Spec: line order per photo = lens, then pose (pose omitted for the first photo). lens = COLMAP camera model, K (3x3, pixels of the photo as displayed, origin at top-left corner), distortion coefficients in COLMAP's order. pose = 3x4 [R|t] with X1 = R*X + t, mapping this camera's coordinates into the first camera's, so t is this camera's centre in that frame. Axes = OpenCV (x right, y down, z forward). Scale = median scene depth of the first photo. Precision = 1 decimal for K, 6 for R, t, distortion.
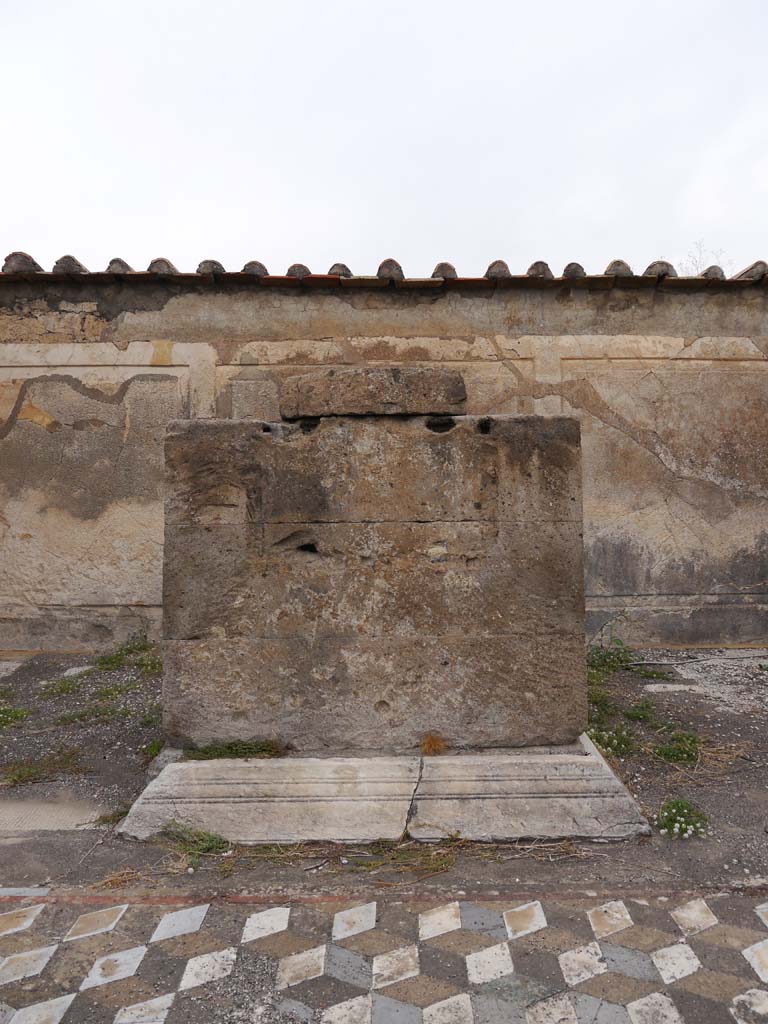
lens RADIAL K [[840.9, 0, 385.7], [0, 840.9, 511.6], [0, 0, 1]] dist [-0.045158, 0.029611]
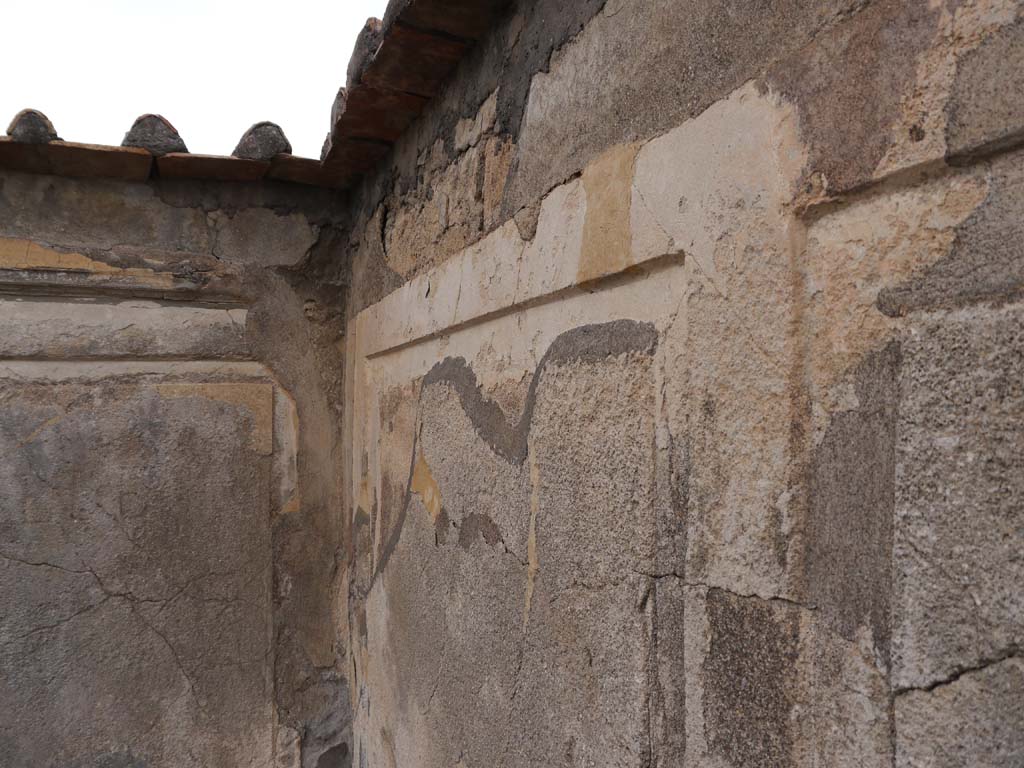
lens RADIAL K [[840.9, 0, 512.7], [0, 840.9, 380.6], [0, 0, 1]] dist [-0.045158, 0.029611]
pose [[0.378097, -0.042290, -0.924800, -0.096177], [-0.044958, 0.996939, -0.063969, -0.137278], [0.924674, 0.065764, 0.375038, 0.907552]]
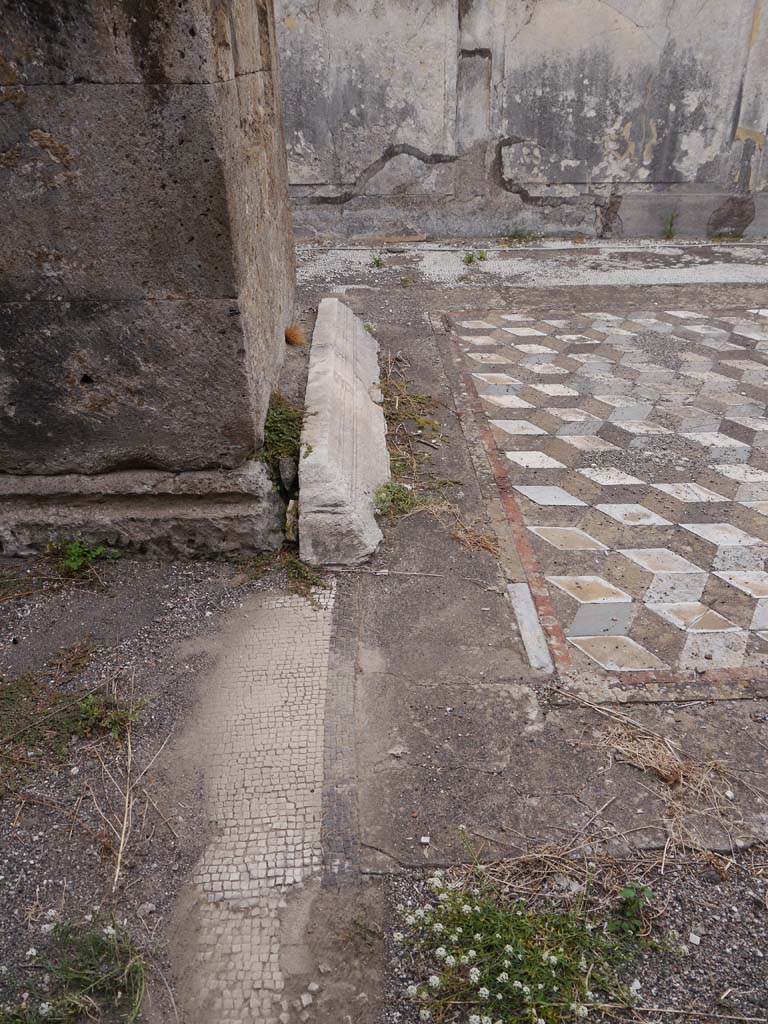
lens RADIAL K [[840.9, 0, 388.7], [0, 840.9, 515.7], [0, 0, 1]] dist [-0.045158, 0.029611]
pose [[-0.036038, -0.478381, 0.877413, -0.490759], [0.069024, 0.874695, 0.479734, 0.005687], [-0.996964, 0.077852, 0.001498, 0.511608]]
